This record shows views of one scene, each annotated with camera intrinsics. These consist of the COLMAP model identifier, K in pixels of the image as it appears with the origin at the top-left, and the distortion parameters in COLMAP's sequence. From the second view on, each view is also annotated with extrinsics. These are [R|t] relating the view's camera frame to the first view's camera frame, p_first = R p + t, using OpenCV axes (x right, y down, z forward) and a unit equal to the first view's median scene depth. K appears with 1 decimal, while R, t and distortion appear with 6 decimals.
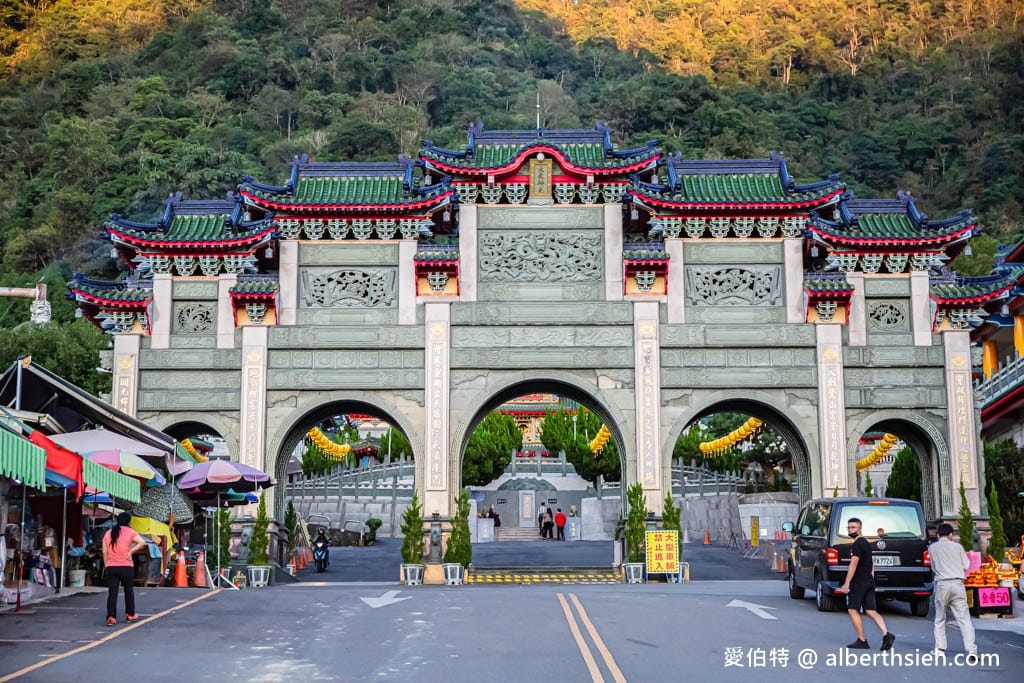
lens RADIAL K [[1800.3, 0, 512.0], [0, 1800.3, 341.5], [0, 0, 1]] dist [0.031955, 0.089491]
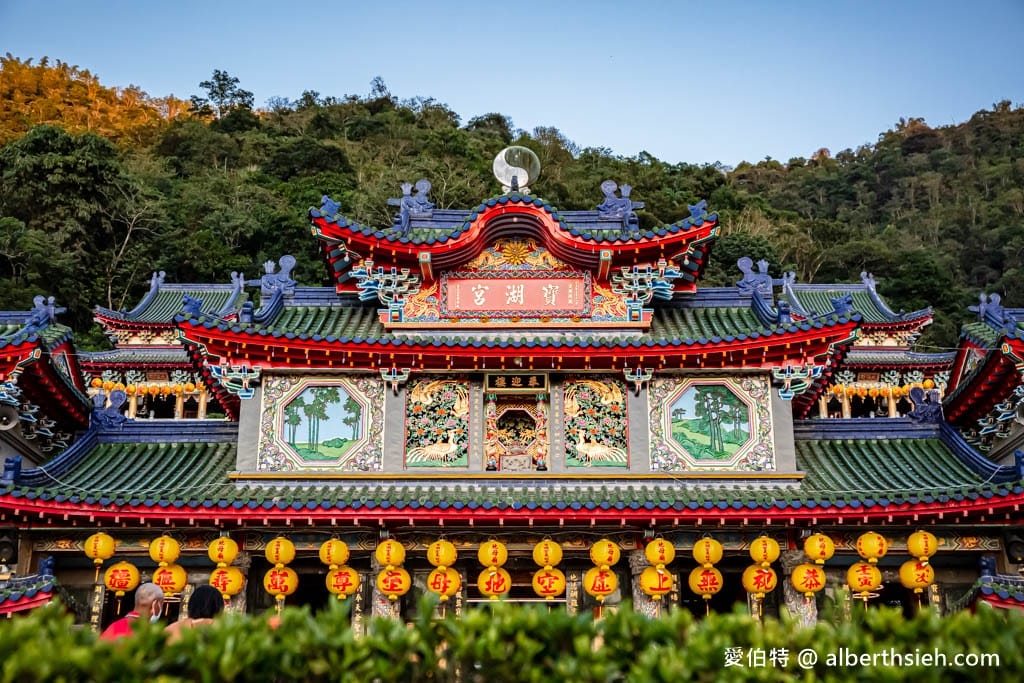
lens RADIAL K [[1320.9, 0, 512.0], [0, 1320.9, 341.5], [0, 0, 1]] dist [0.062660, 0.044467]
pose [[0.999990, 0.002989, 0.003232, 0.002127], [-0.002547, 0.991649, -0.128941, 0.028100], [-0.003591, 0.128932, 0.991647, 0.375320]]
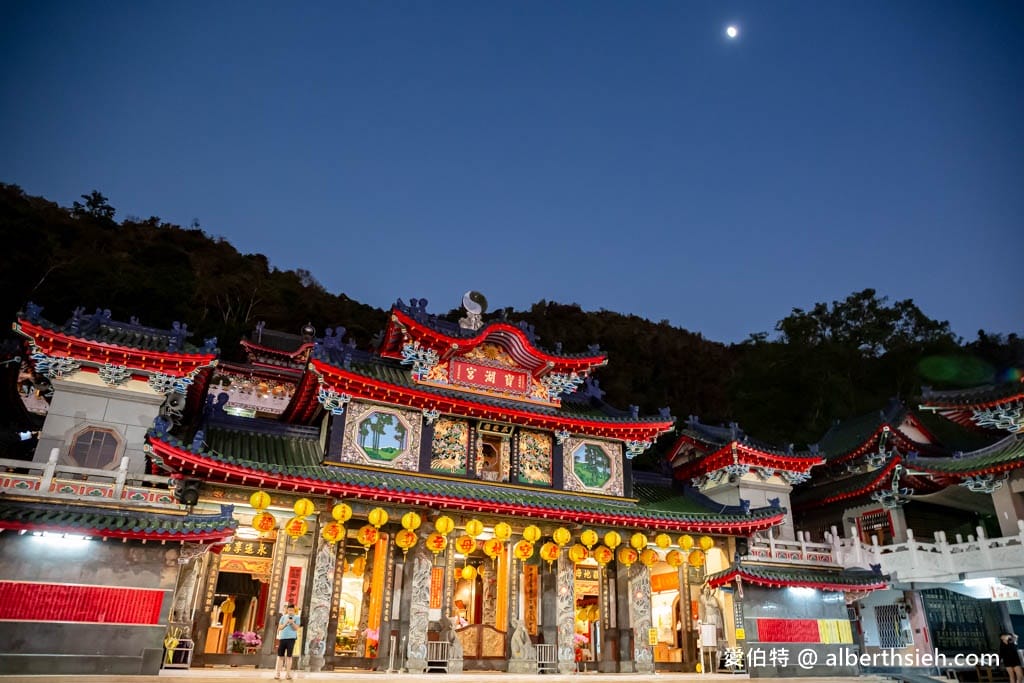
lens RADIAL K [[697.4, 0, 512.0], [0, 697.4, 341.5], [0, 0, 1]] dist [-0.026475, 0.002181]
pose [[0.907650, 0.191716, 0.373386, -0.025053], [-0.106172, 0.965527, -0.237664, 0.028528], [-0.406078, 0.176073, 0.896716, 0.388188]]
